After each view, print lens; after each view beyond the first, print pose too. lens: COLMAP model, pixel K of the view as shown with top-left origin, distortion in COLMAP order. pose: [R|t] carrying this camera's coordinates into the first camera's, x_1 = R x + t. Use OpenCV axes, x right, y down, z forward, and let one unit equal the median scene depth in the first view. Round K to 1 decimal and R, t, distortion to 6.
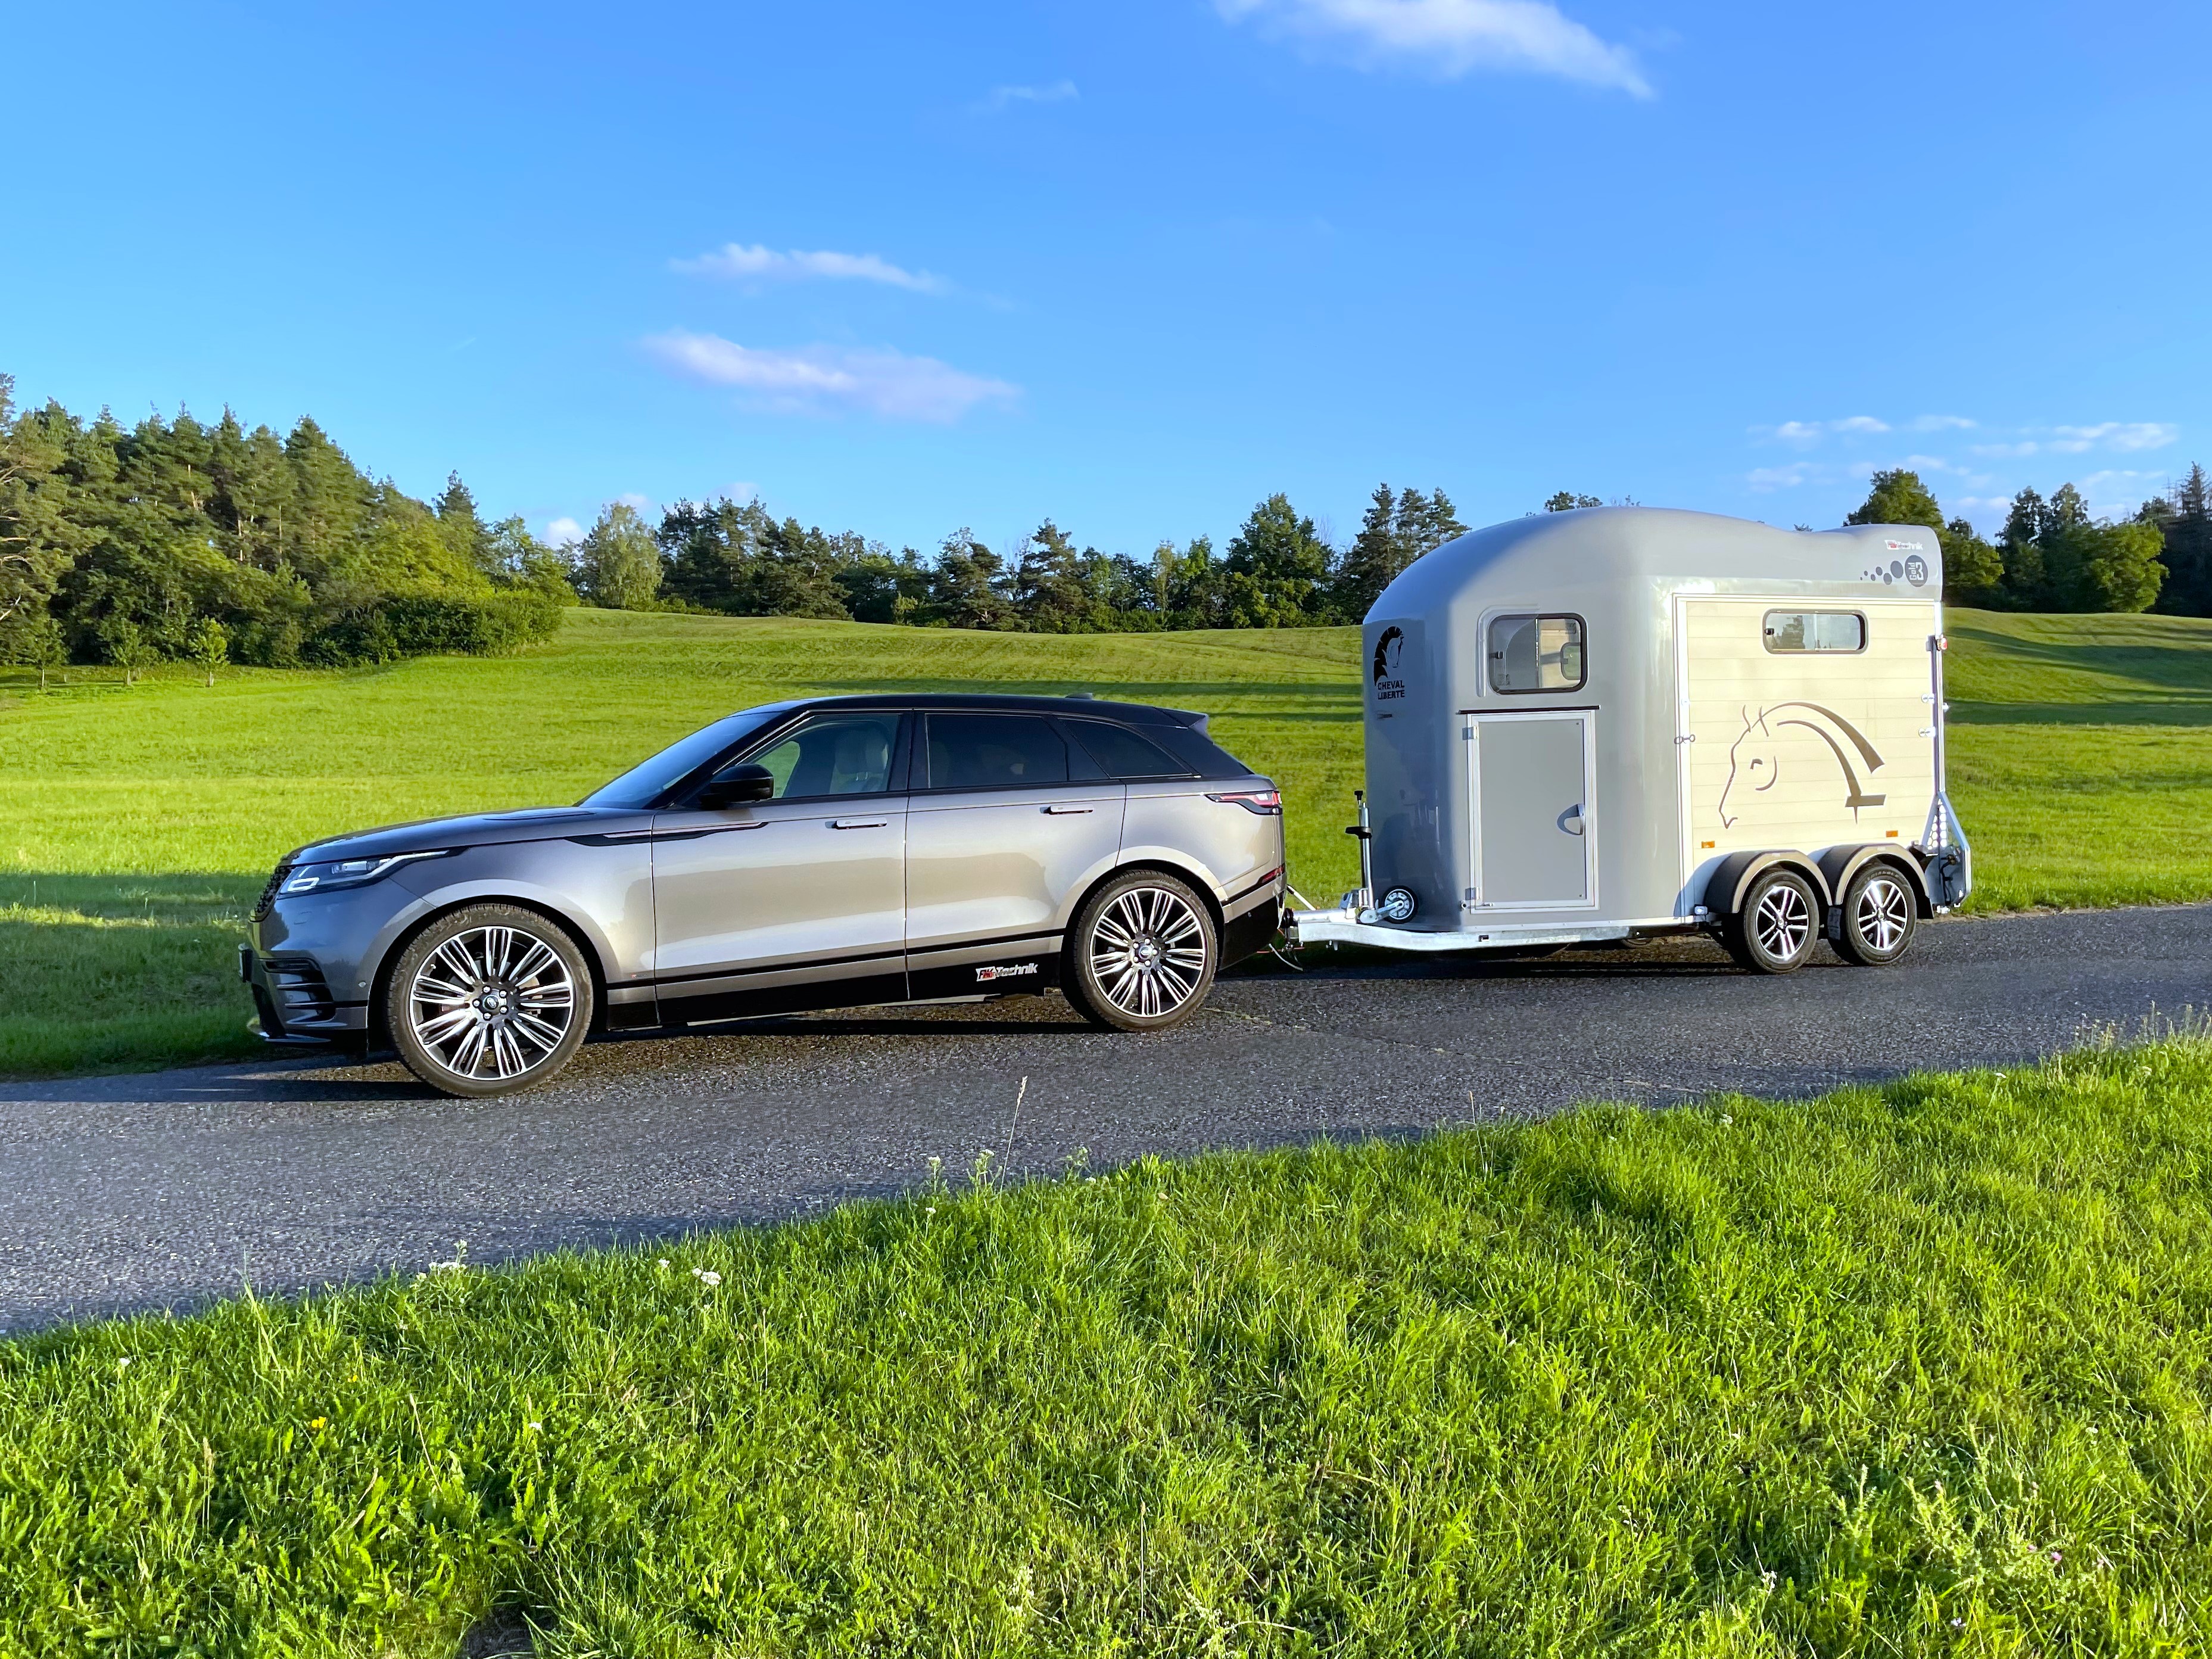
lens RADIAL K [[1680.8, 0, 1106.0], [0, 1680.8, 829.5], [0, 0, 1]] dist [0.079311, -0.100685]
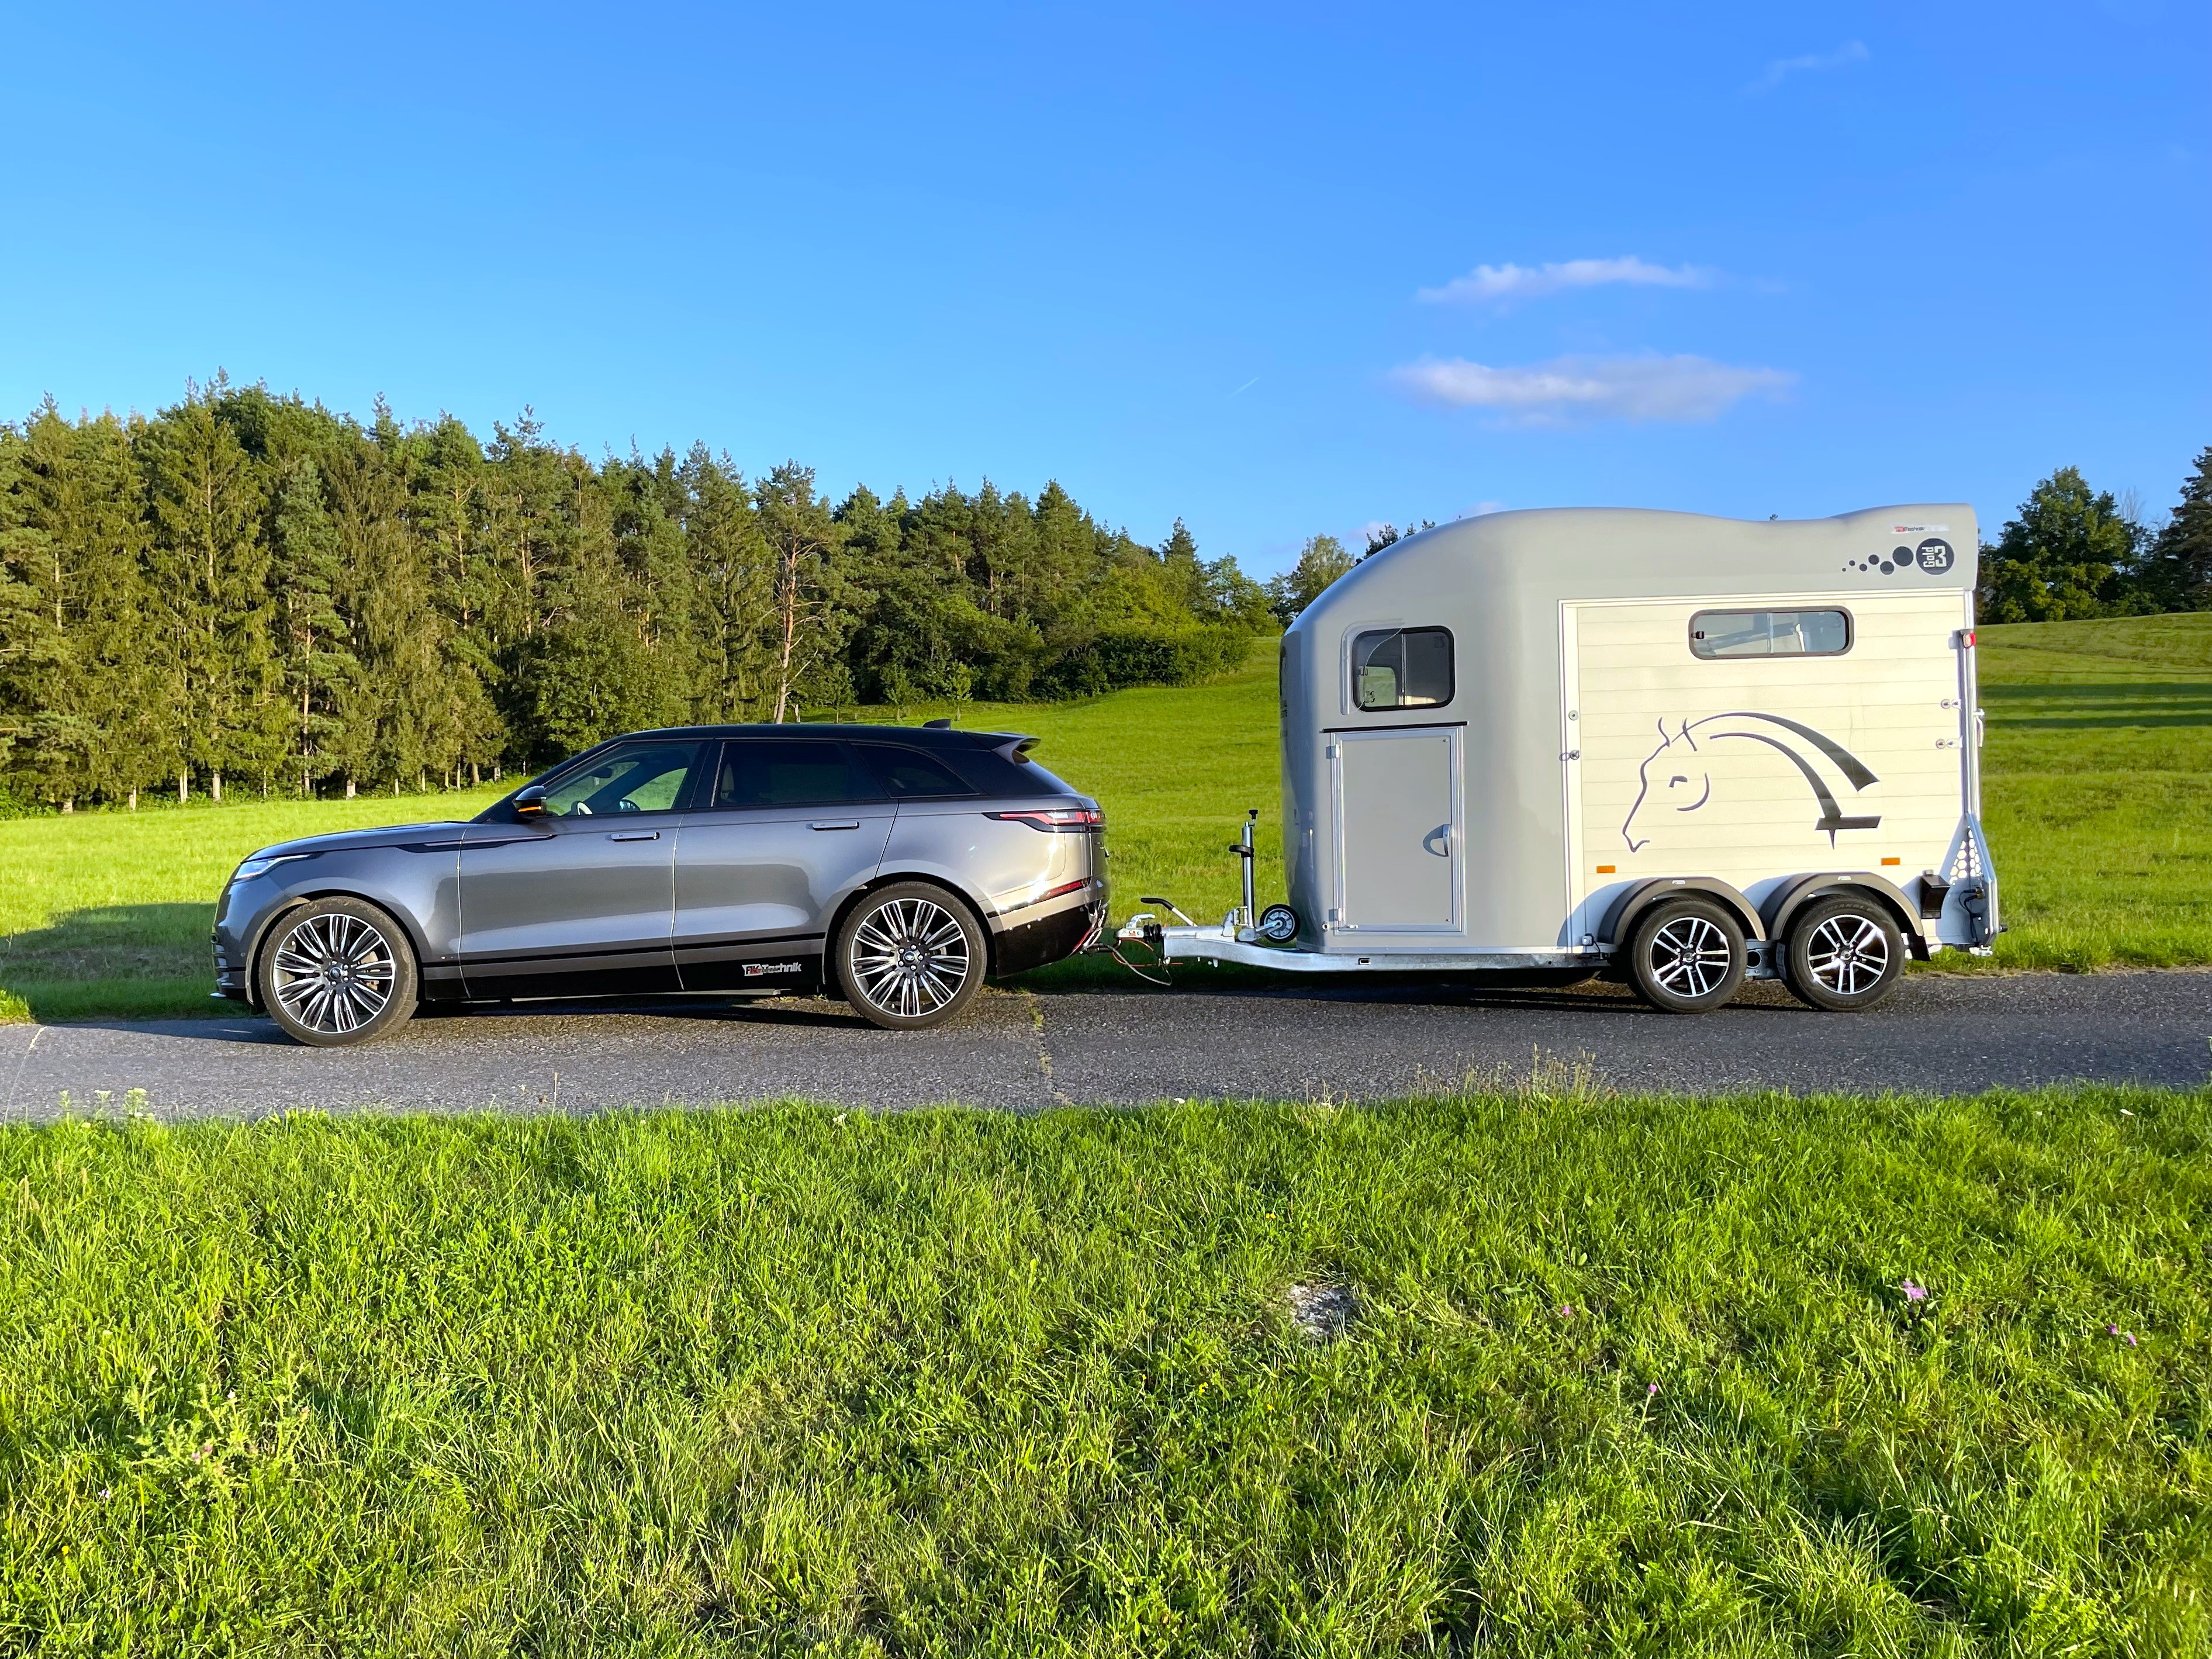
lens RADIAL K [[1667.6, 0, 1106.0], [0, 1667.6, 829.5], [0, 0, 1]] dist [0.118413, -0.215579]
pose [[0.903795, 0.005810, -0.427926, 0.053810], [-0.010304, 0.999913, -0.008187, -0.000275], [0.427841, 0.011808, 0.903777, 0.005578]]
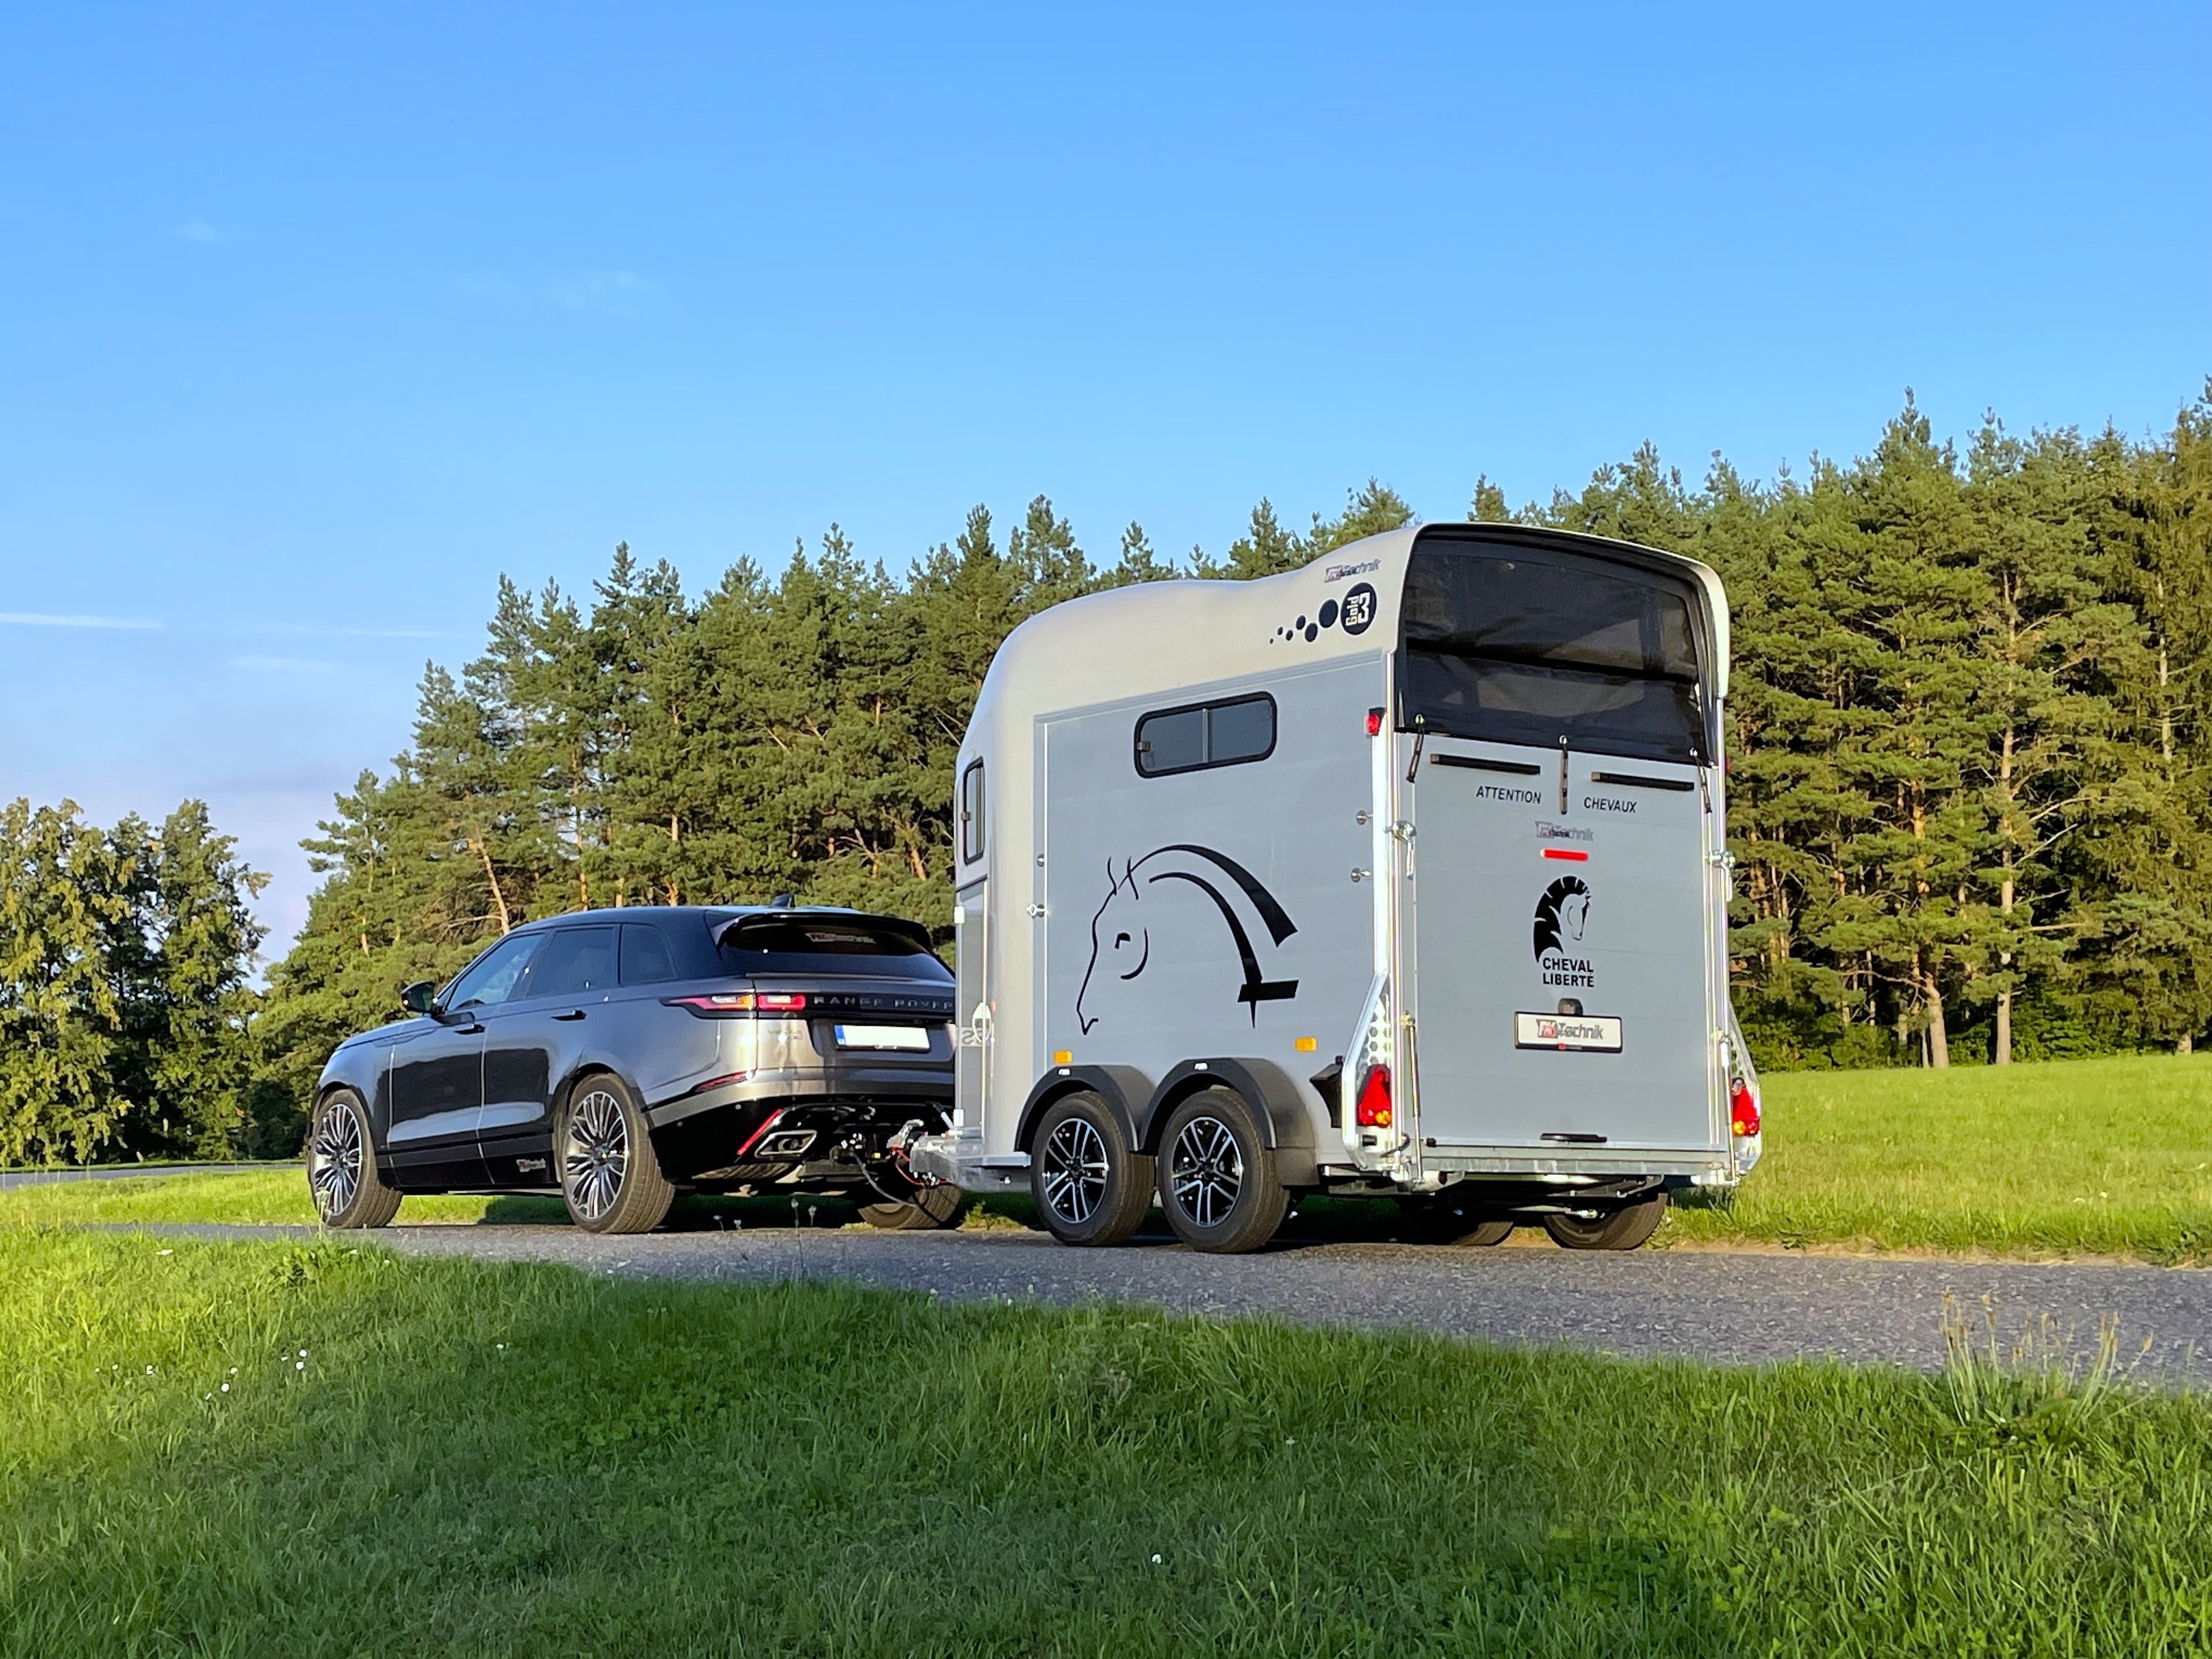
lens RADIAL K [[3060.2, 0, 1106.0], [0, 3060.2, 829.5], [0, 0, 1]] dist [-0.001261, 0.002566]
pose [[0.221014, -0.071980, -0.972611, 0.174698], [-0.018989, 0.996766, -0.078083, 0.001501], [0.975086, 0.035726, 0.218932, 0.078460]]
